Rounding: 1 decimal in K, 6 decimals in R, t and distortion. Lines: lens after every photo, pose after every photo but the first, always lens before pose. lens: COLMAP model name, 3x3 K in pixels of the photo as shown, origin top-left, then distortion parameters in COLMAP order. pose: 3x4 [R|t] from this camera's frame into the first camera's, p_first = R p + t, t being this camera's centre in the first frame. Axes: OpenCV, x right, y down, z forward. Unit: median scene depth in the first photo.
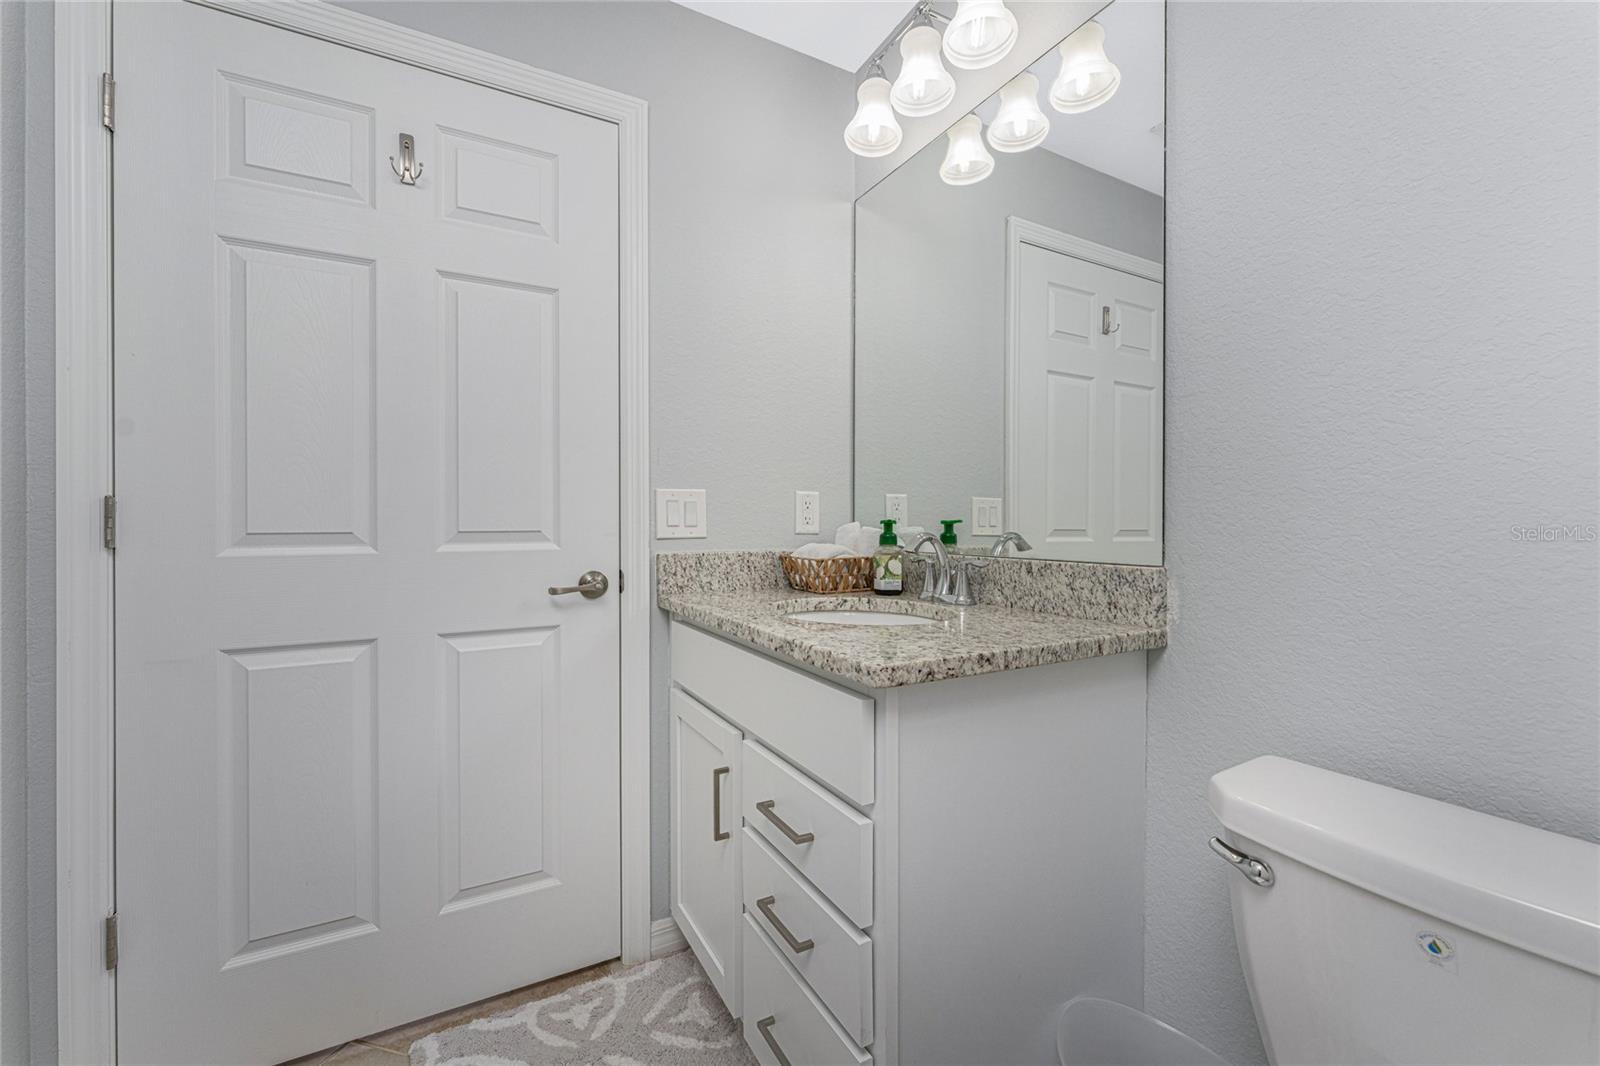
lens RADIAL K [[653.0, 0, 836.7], [0, 653.0, 522.3], [0, 0, 1]] dist [-0.003062, -0.000127]
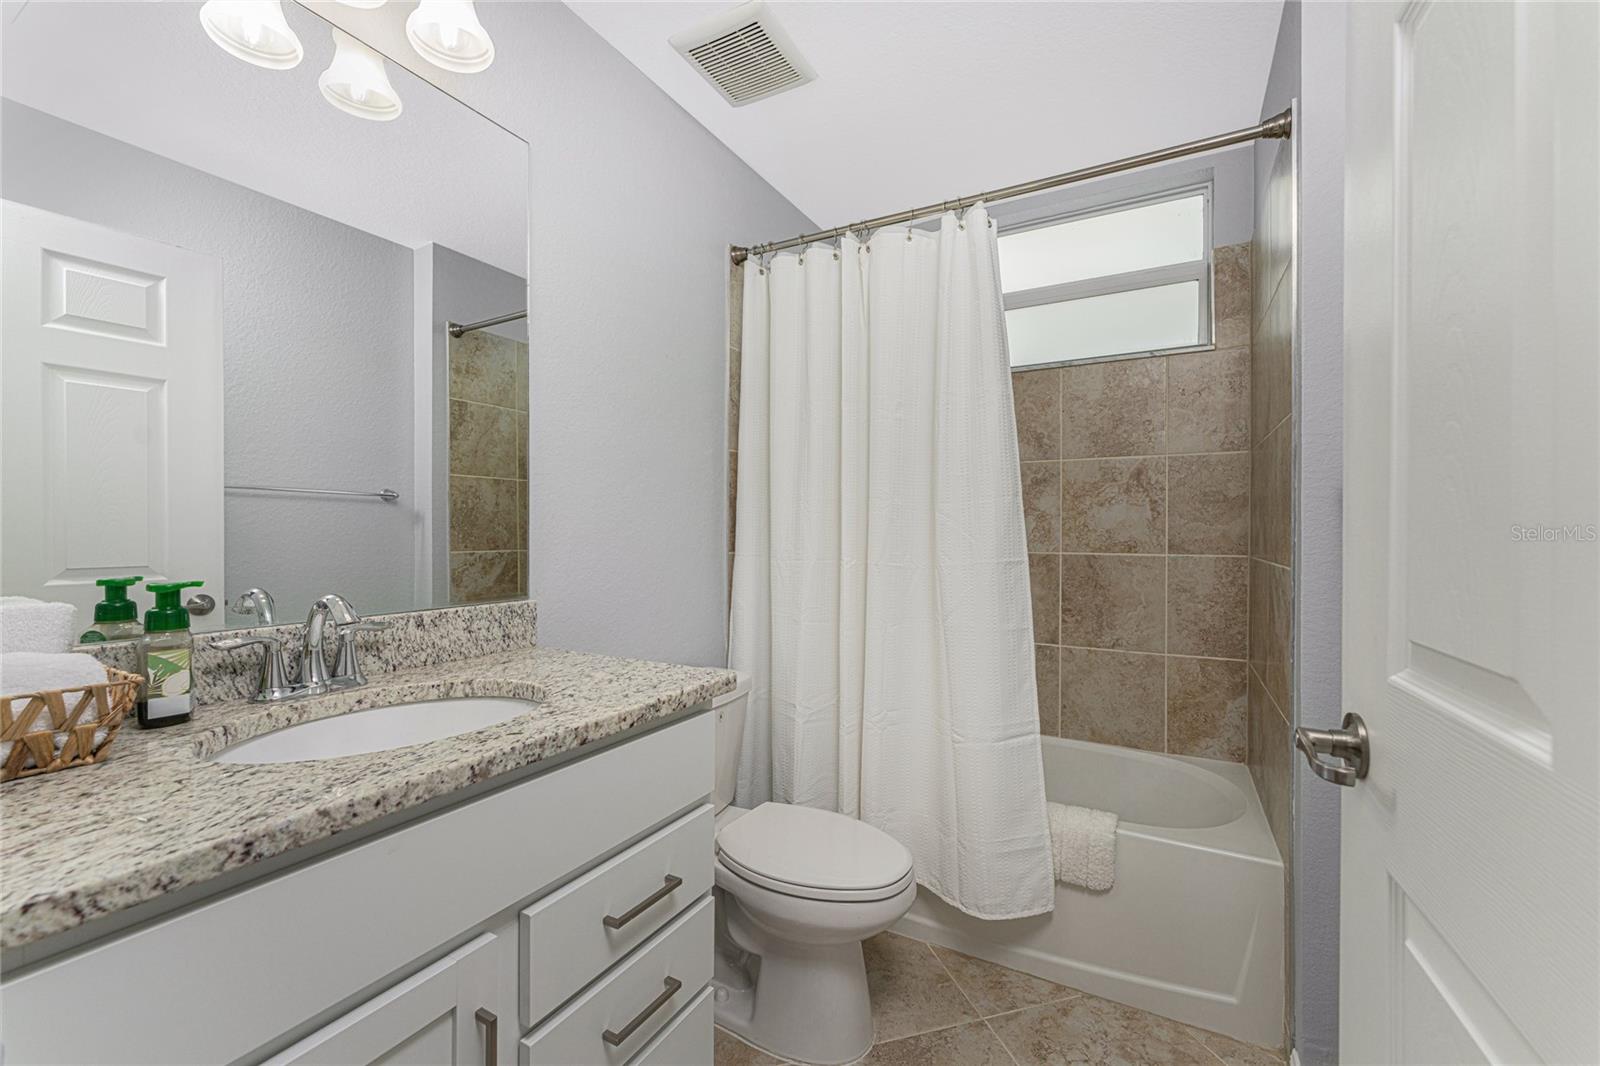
lens RADIAL K [[653.0, 0, 805.6], [0, 653.0, 535.3], [0, 0, 1]] dist [-0.003062, -0.000127]
pose [[-0.504916, -0.000468, 0.863168, -0.856633], [-0.001672, 0.999999, -0.000437, -0.057821], [-0.863167, -0.001664, -0.504916, 1.081255]]
